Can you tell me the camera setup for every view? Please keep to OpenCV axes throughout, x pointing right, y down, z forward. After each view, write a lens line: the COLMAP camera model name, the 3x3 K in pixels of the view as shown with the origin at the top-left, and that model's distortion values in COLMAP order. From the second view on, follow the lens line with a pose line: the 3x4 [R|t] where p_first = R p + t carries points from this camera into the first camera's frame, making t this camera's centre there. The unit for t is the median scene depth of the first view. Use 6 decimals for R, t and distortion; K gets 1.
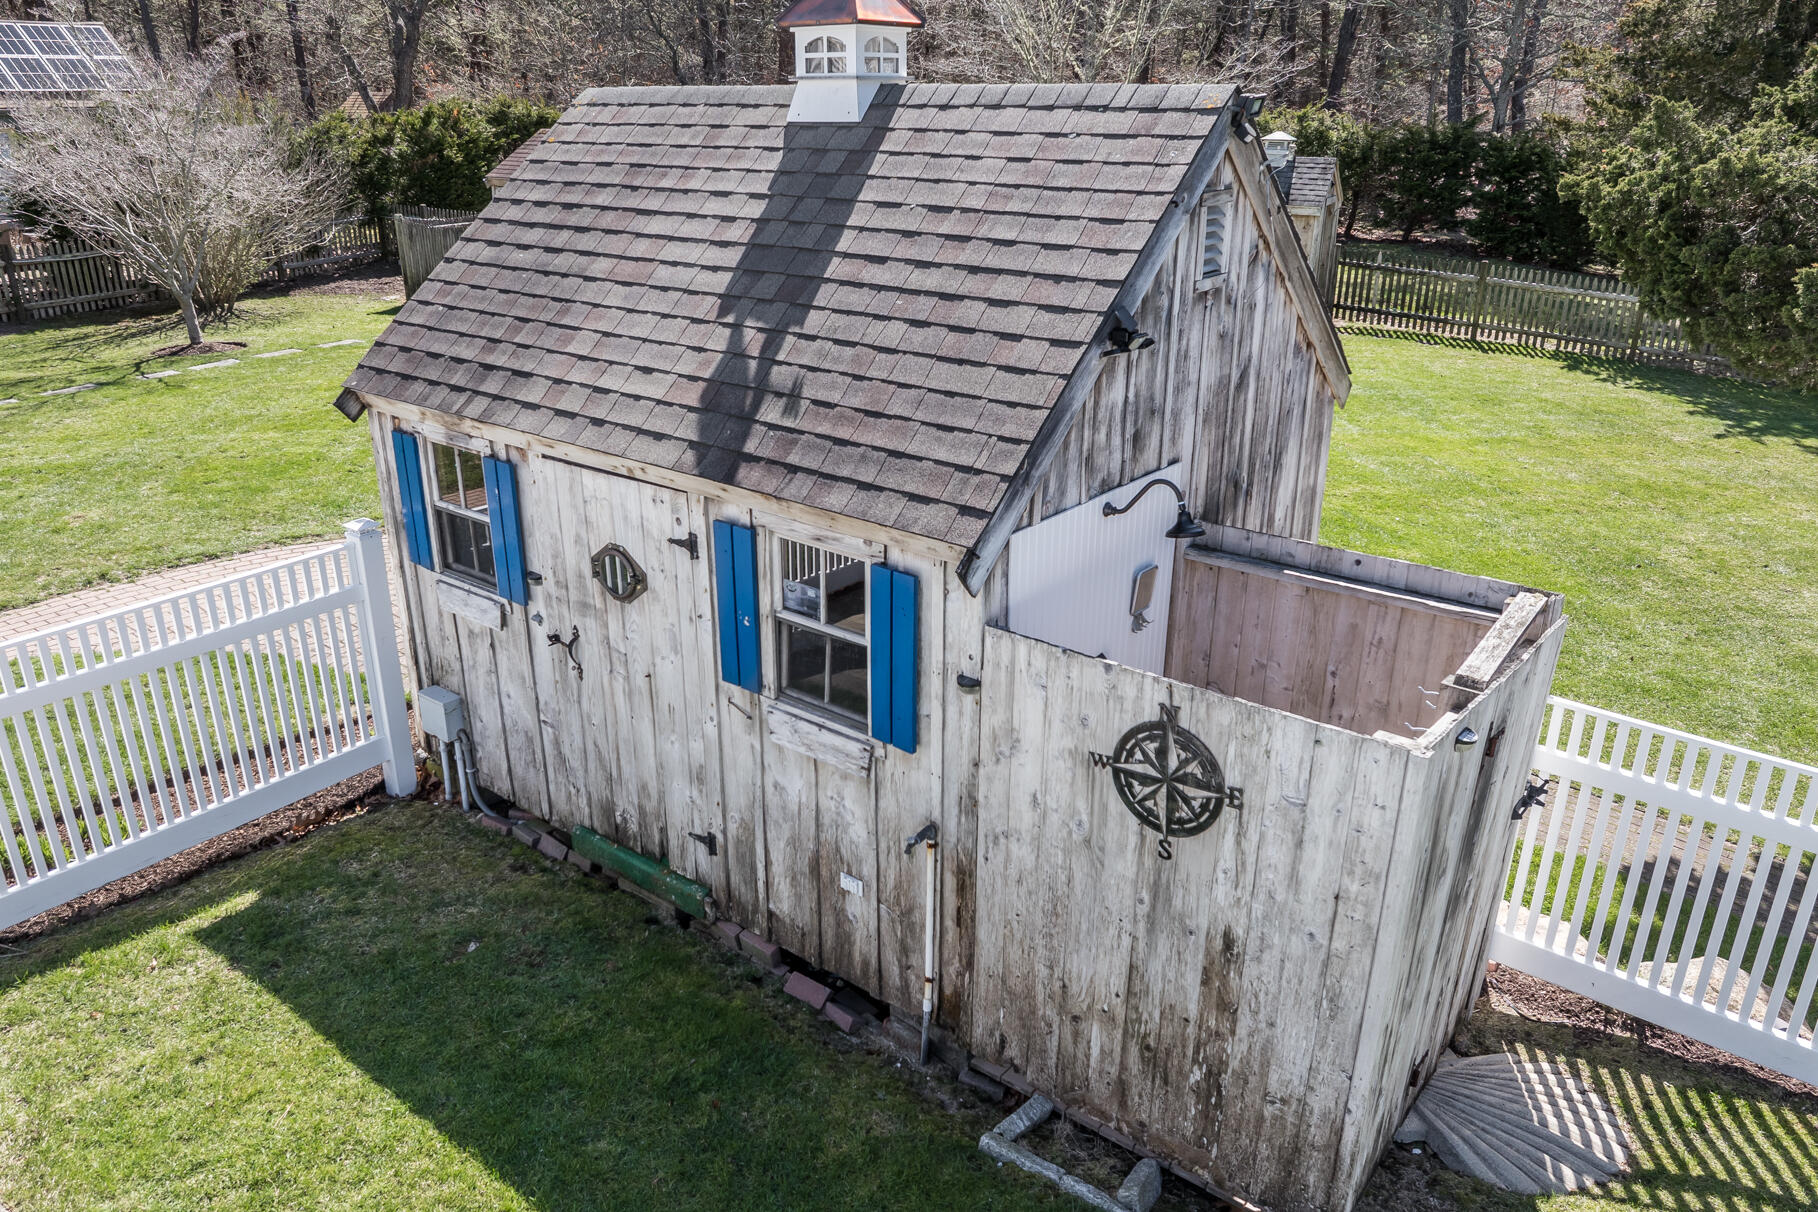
lens RADIAL K [[1286.2, 0, 907.4], [0, 1286.2, 617.8], [0, 0, 1]] dist [-0.044116, 0.026929]
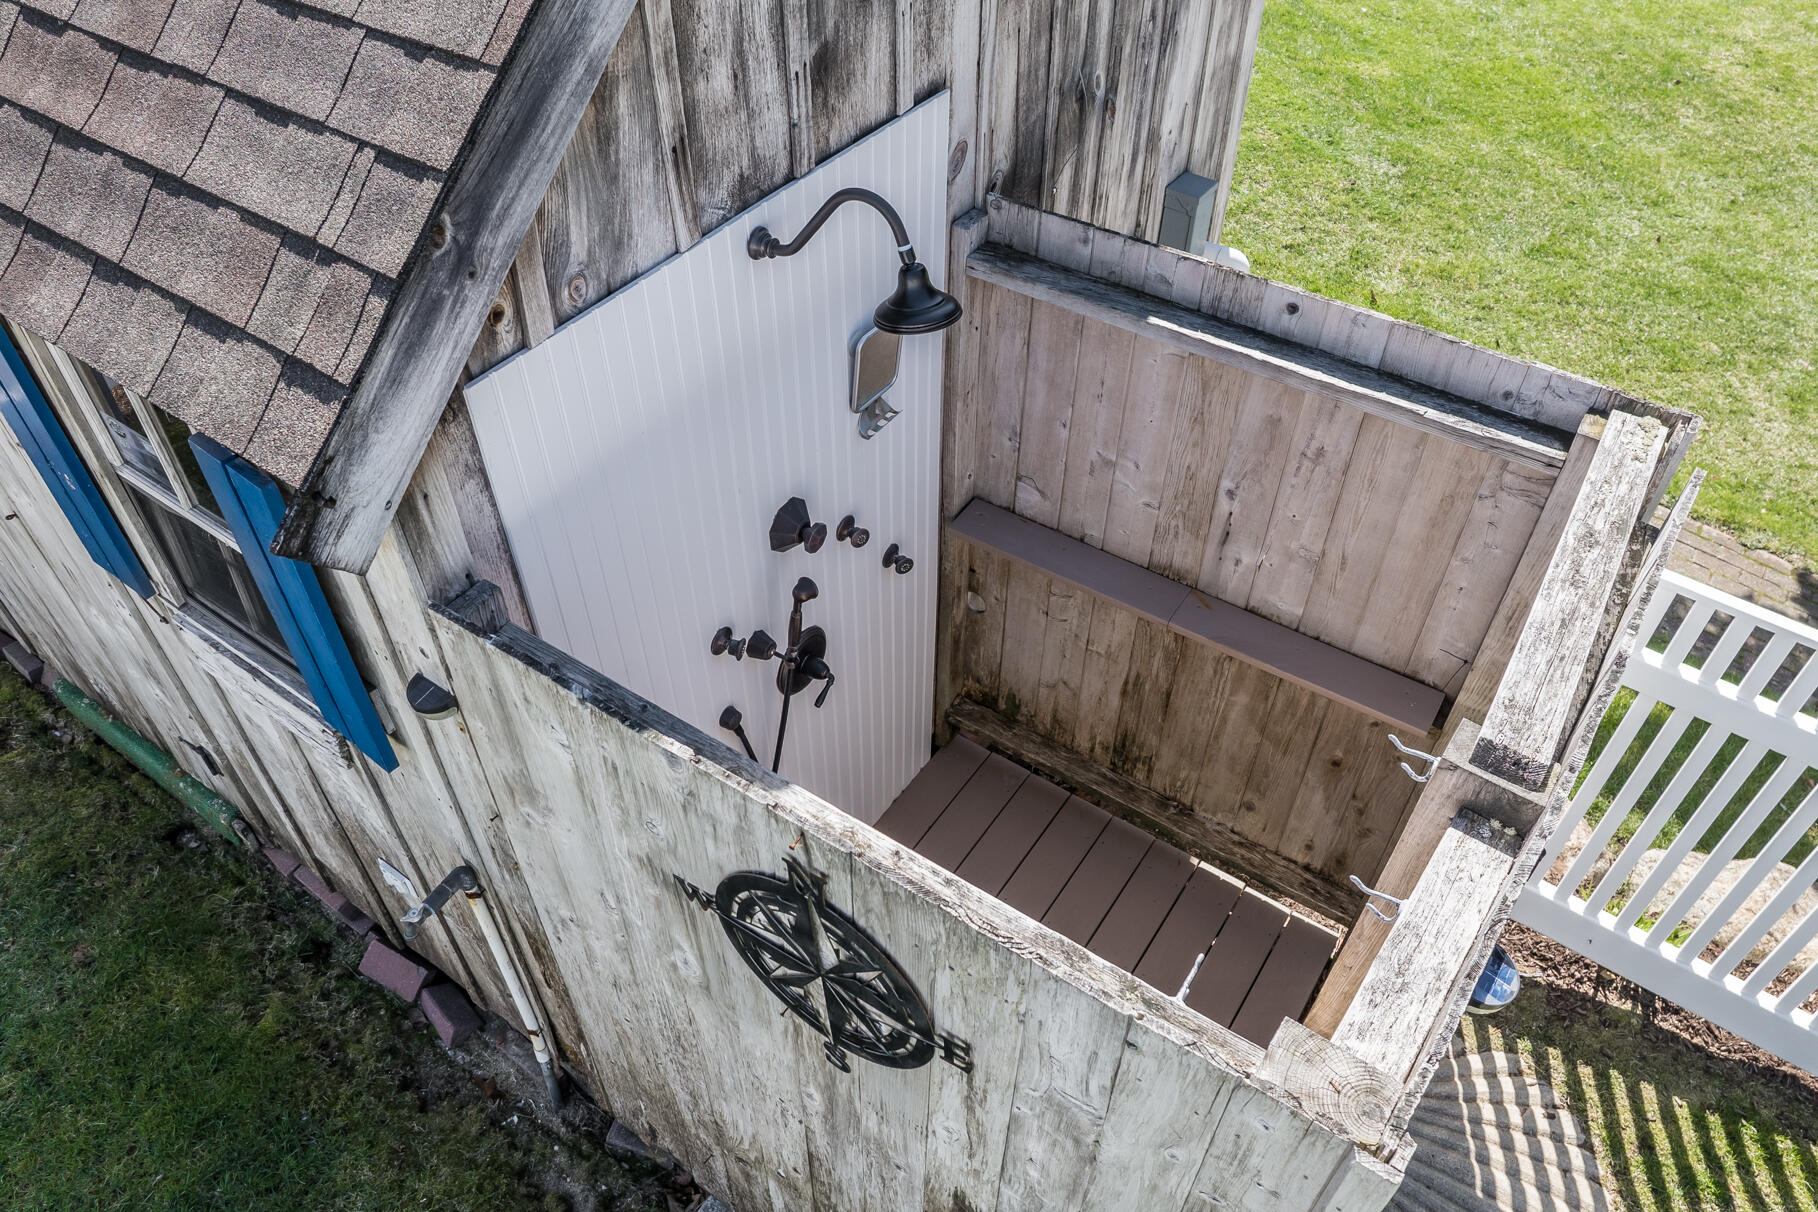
lens RADIAL K [[1286.2, 0, 903.7], [0, 1286.2, 609.7], [0, 0, 1]] dist [-0.044116, 0.026929]
pose [[0.998084, -0.044685, 0.042809, 0.179861], [0.024156, 0.918241, 0.395283, -0.141792], [-0.056972, -0.393492, 0.917561, 0.521491]]
